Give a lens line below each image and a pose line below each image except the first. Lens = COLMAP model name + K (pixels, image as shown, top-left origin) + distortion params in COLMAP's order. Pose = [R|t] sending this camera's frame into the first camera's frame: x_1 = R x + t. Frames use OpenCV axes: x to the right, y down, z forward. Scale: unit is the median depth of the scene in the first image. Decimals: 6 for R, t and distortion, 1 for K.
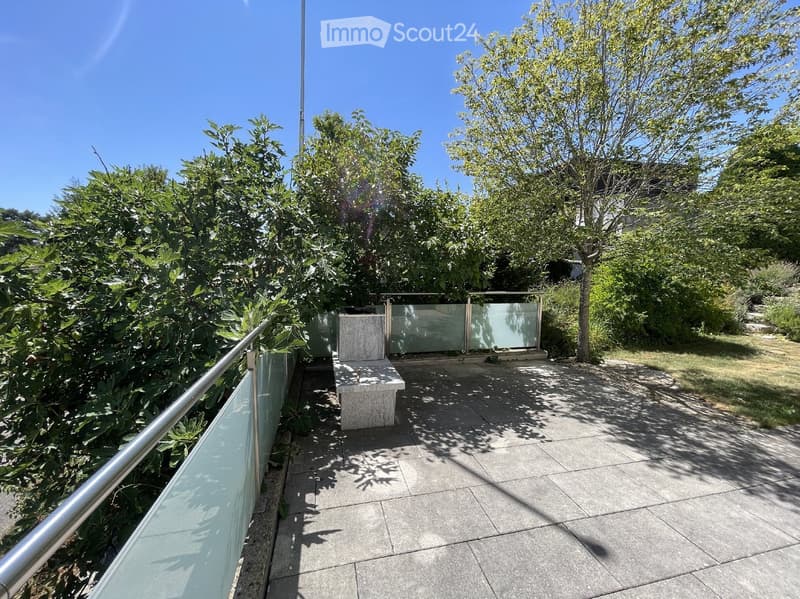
lens RADIAL K [[324.6, 0, 400.2], [0, 324.6, 298.1], [0, 0, 1]] dist [0.000946, 0.000358]
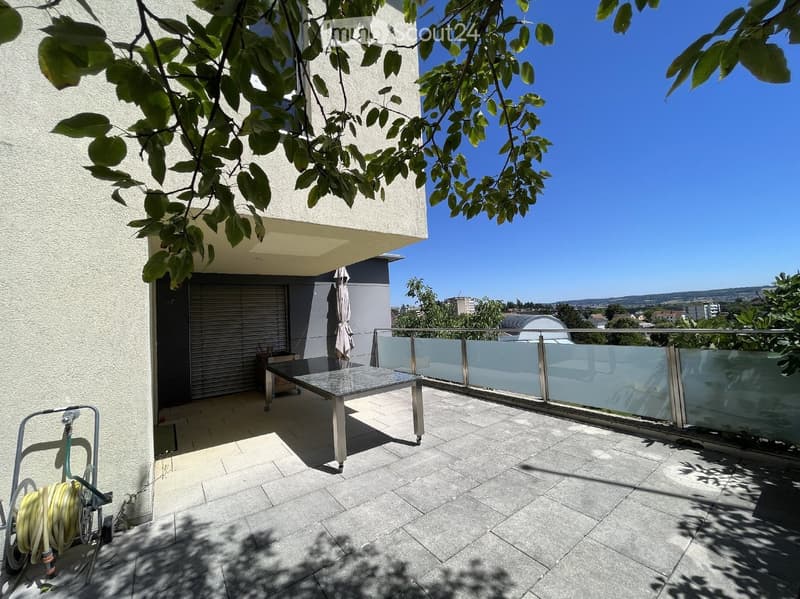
lens RADIAL K [[324.6, 0, 400.8], [0, 324.6, 297.9], [0, 0, 1]] dist [0.000946, 0.000358]
pose [[-0.929644, 0.007293, -0.368387, 1.260850], [0.006859, 0.999973, 0.002487, -0.072342], [0.368395, -0.000215, -0.929669, 1.606733]]
